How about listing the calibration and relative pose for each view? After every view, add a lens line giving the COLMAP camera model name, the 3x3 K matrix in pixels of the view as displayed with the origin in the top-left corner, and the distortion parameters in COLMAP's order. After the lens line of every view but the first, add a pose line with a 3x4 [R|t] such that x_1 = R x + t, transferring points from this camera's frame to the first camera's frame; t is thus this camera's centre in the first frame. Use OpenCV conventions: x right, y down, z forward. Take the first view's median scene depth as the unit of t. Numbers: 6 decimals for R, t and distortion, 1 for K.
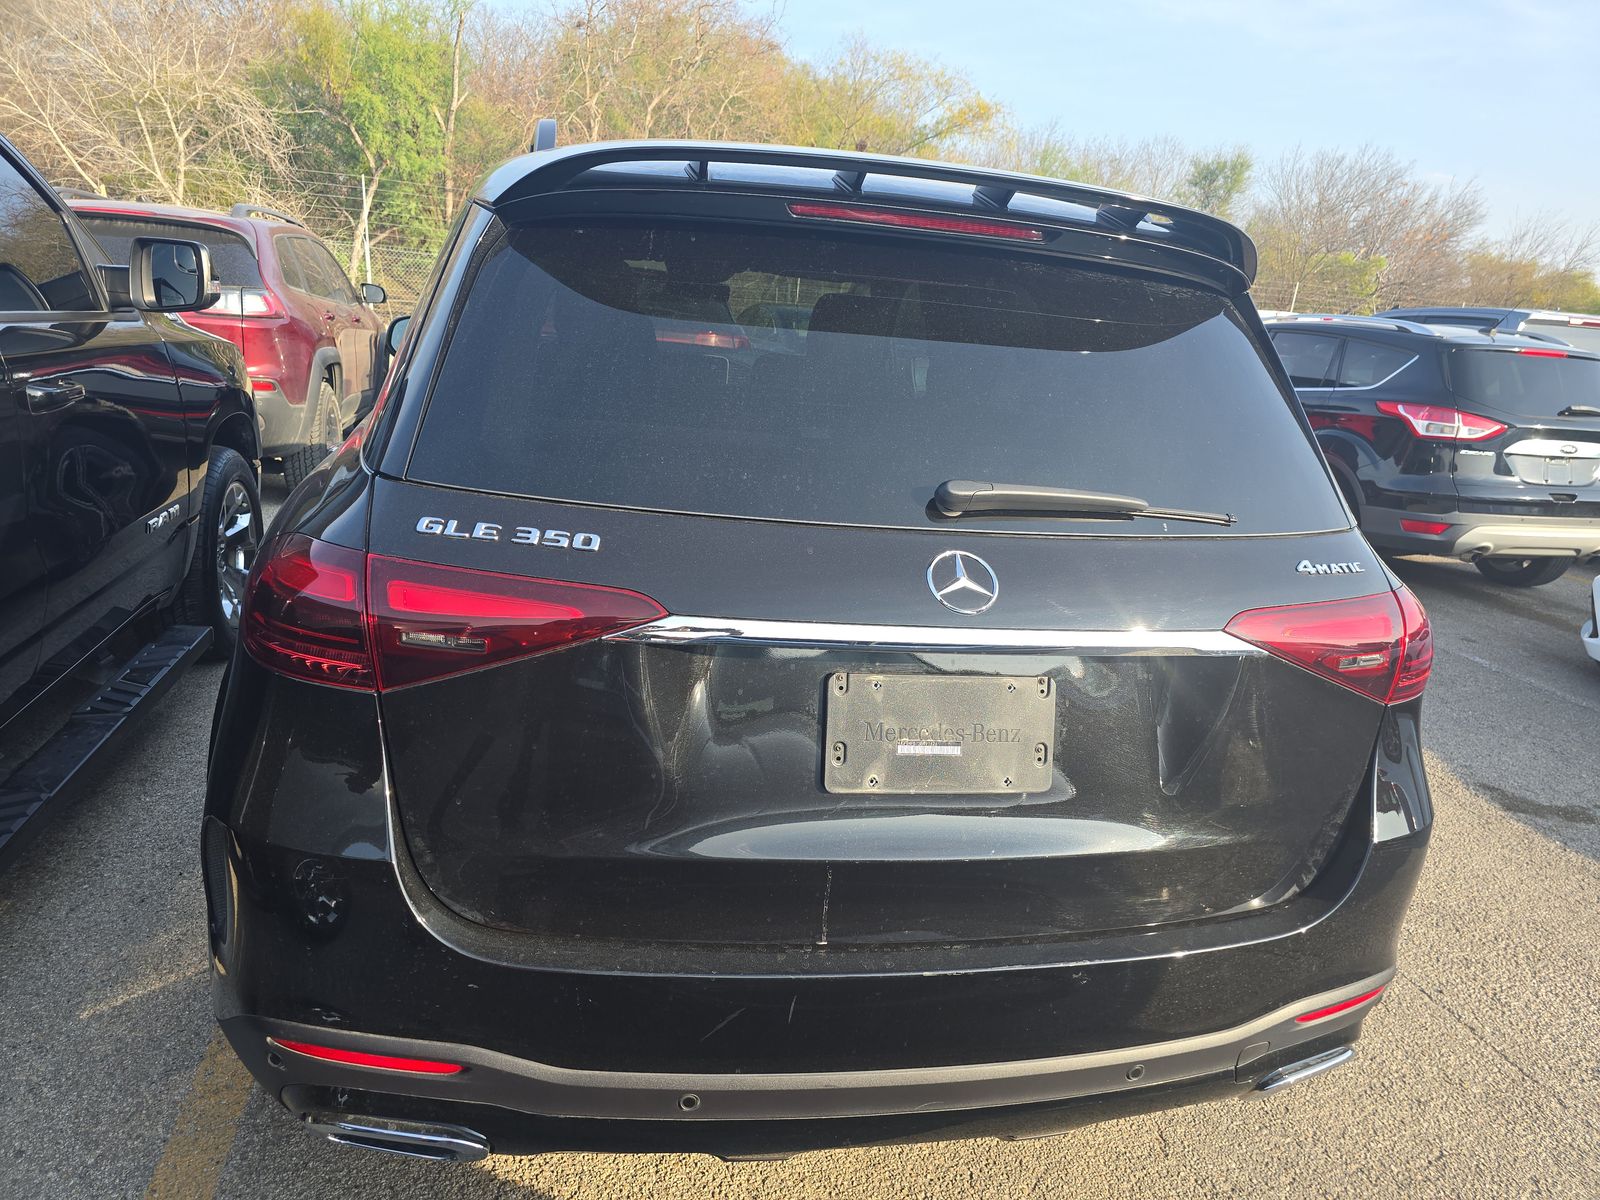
lens RADIAL K [[1072.2, 0, 798.0], [0, 1072.2, 601.3], [0, 0, 1]] dist [0.004244, -0.008031]
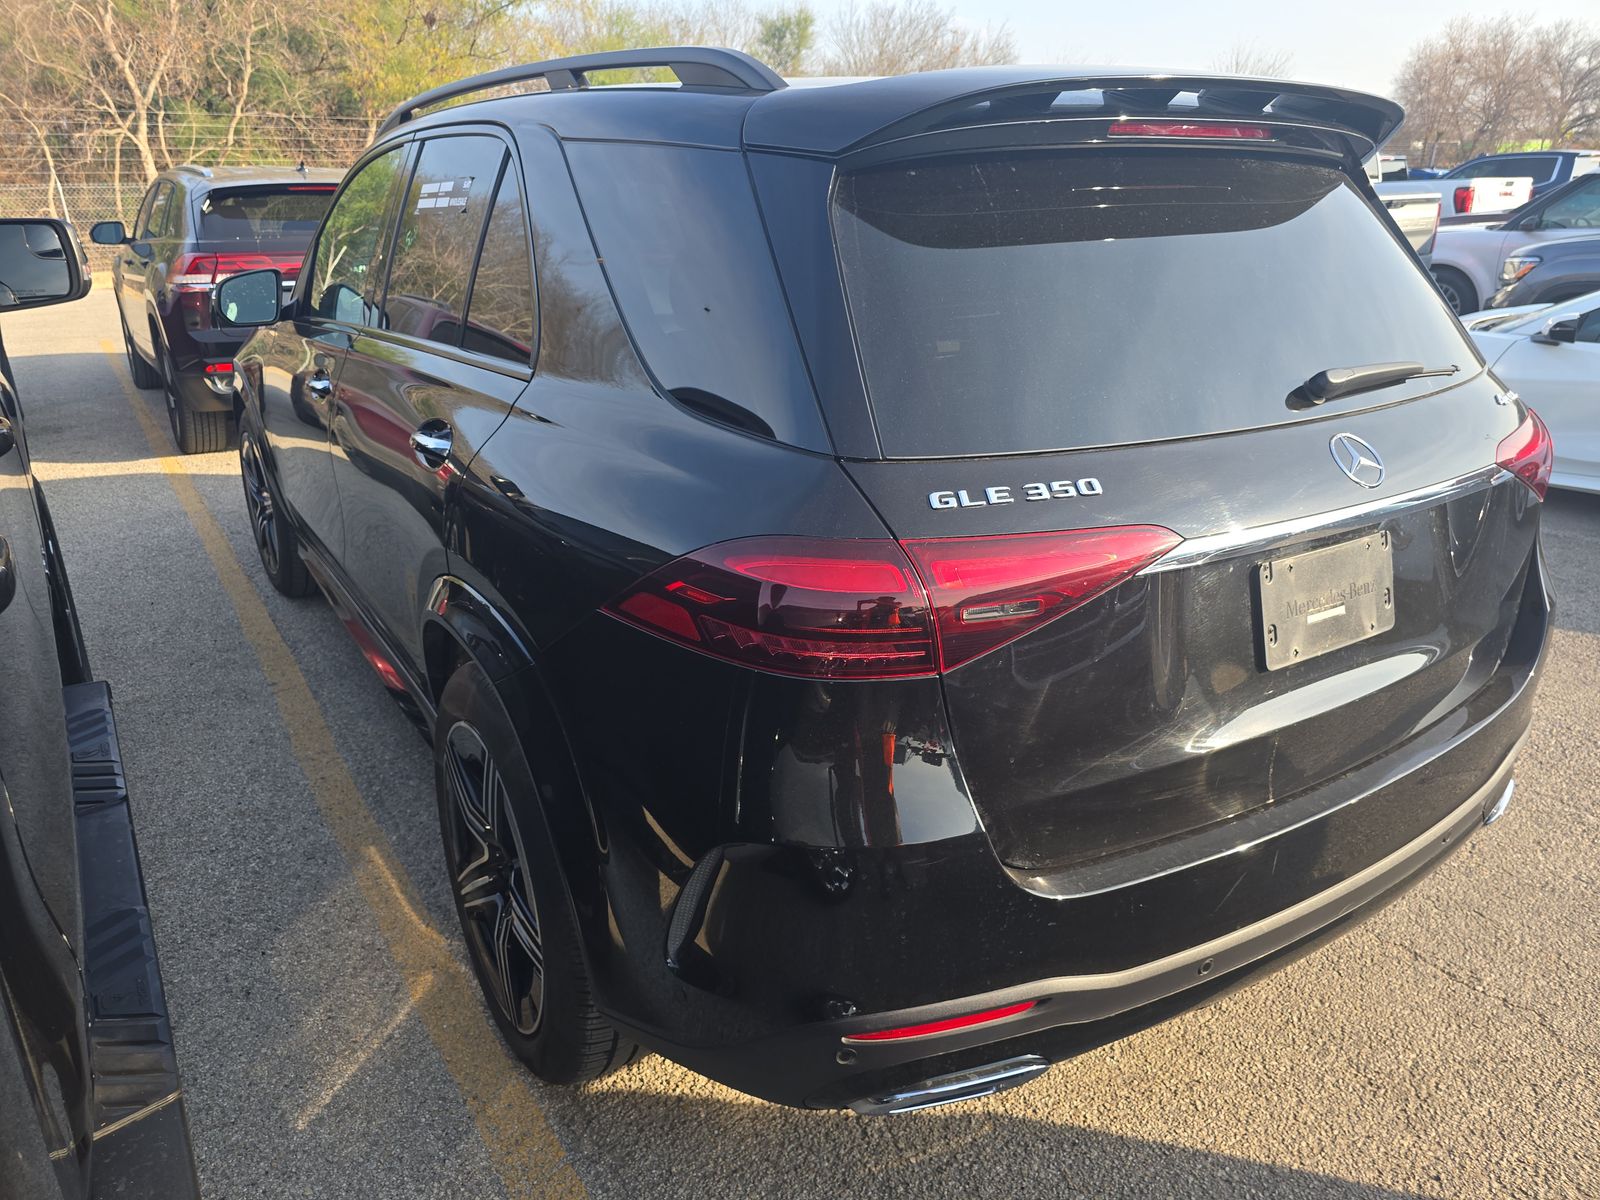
lens RADIAL K [[1072.2, 0, 798.1], [0, 1072.2, 598.8], [0, 0, 1]] dist [0.004244, -0.008031]
pose [[0.930618, -0.209810, 0.299882, -0.550291], [0.178585, 0.975521, 0.128317, -0.092846], [-0.319464, -0.065860, 0.945307, 0.073355]]
